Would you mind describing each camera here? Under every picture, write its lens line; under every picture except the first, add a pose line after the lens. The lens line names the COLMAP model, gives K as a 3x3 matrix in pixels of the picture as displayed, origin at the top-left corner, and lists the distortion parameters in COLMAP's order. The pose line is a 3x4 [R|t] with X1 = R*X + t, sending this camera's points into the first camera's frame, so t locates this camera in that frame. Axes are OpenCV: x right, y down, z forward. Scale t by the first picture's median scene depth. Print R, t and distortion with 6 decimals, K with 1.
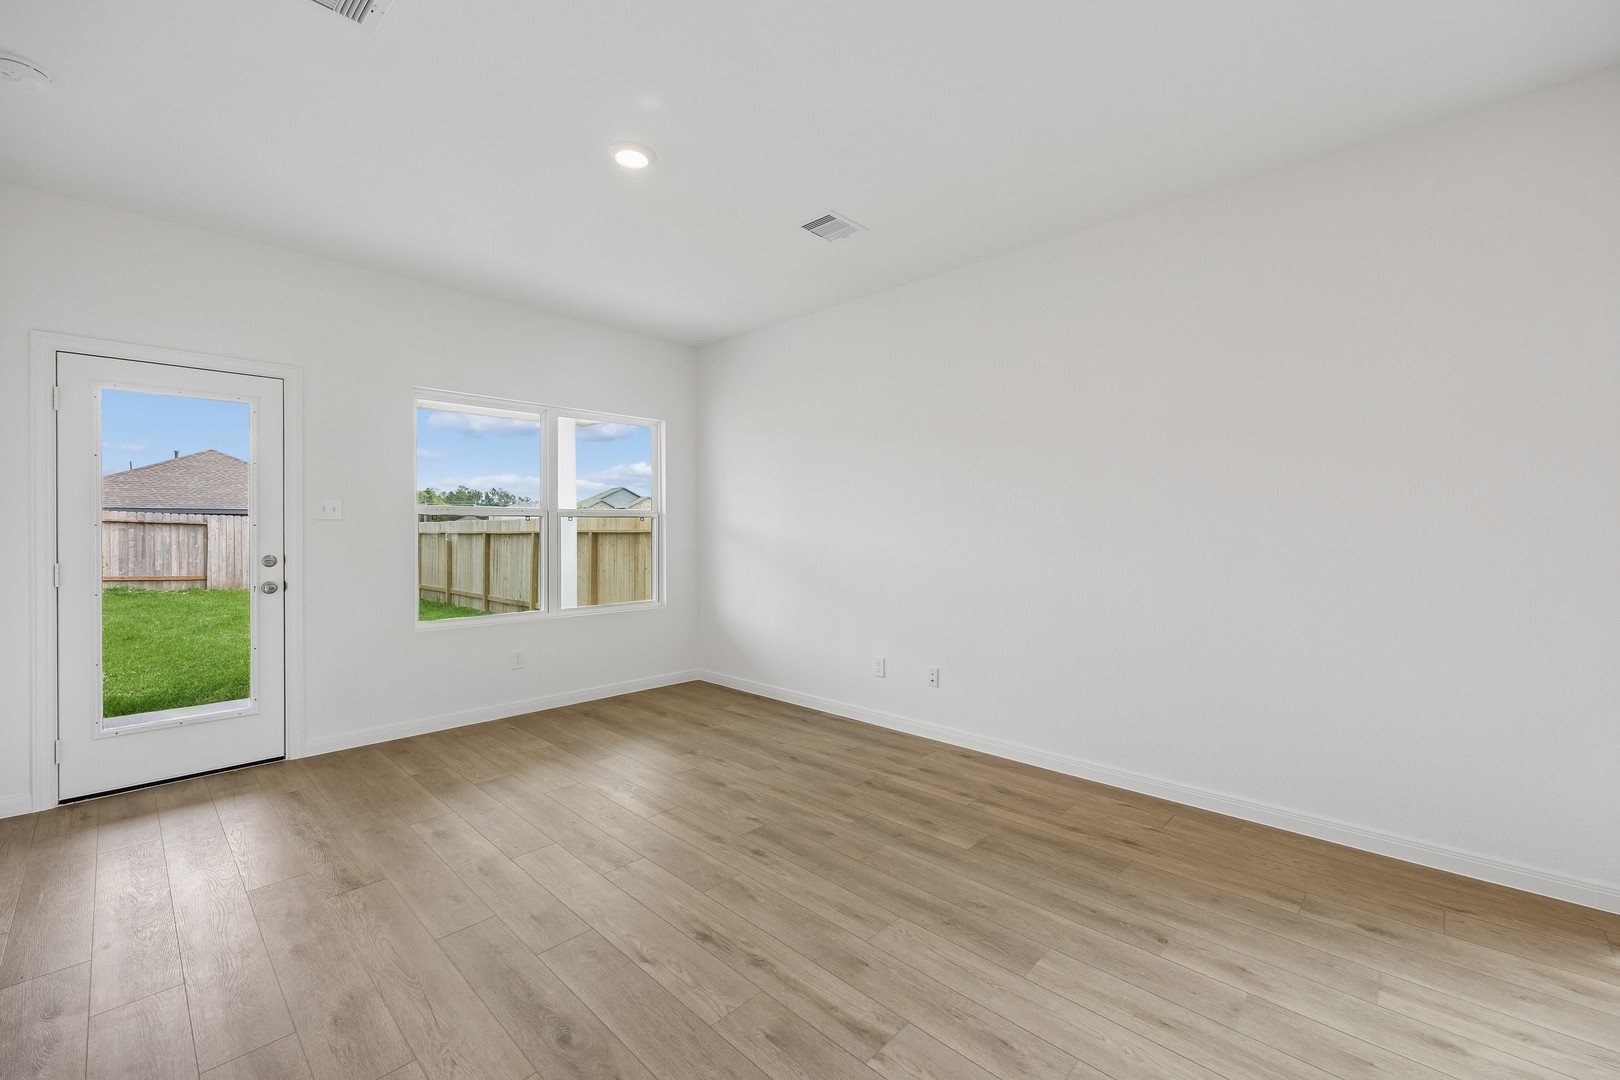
lens RADIAL K [[655.9, 0, 813.9], [0, 655.9, 528.5], [0, 0, 1]] dist [-0.006749, 0.000062]
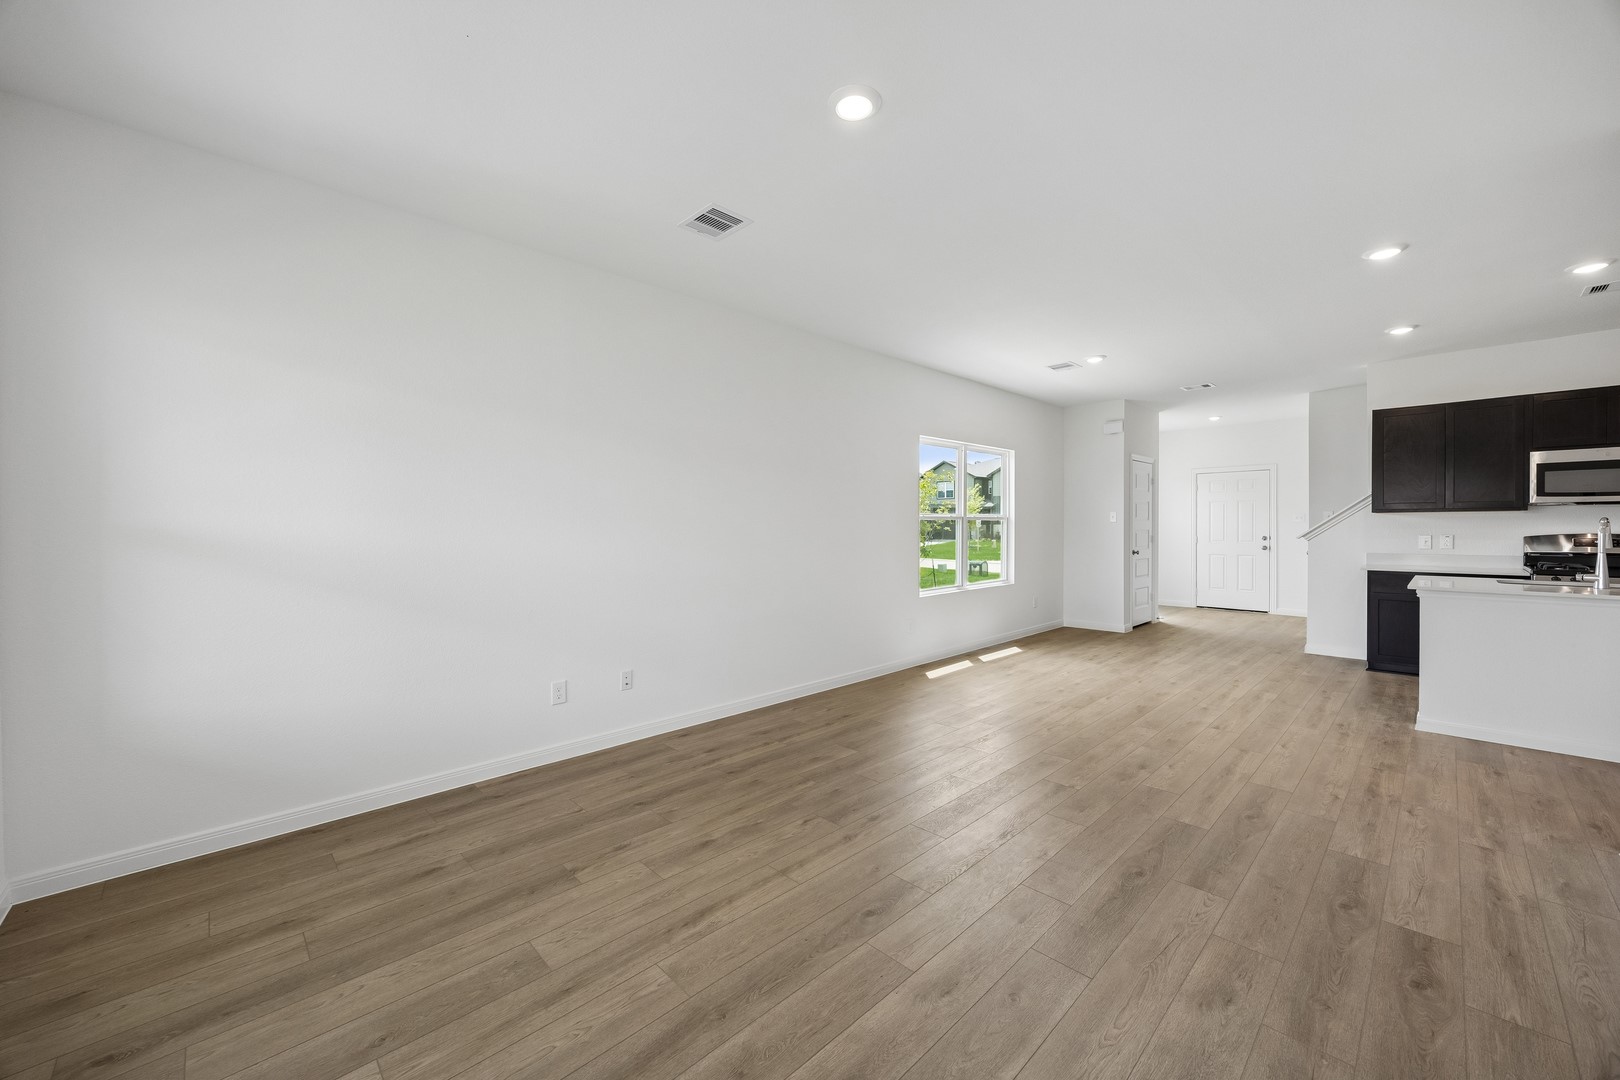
lens RADIAL K [[618.7, 0, 802.8], [0, 618.7, 528.2], [0, 0, 1]] dist [-0.004638, -0.000156]
pose [[0.055694, -0.000117, 0.998448, -0.946806], [0.006354, 0.999980, -0.000238, -0.000837], [-0.998428, 0.006358, 0.055694, 0.874902]]
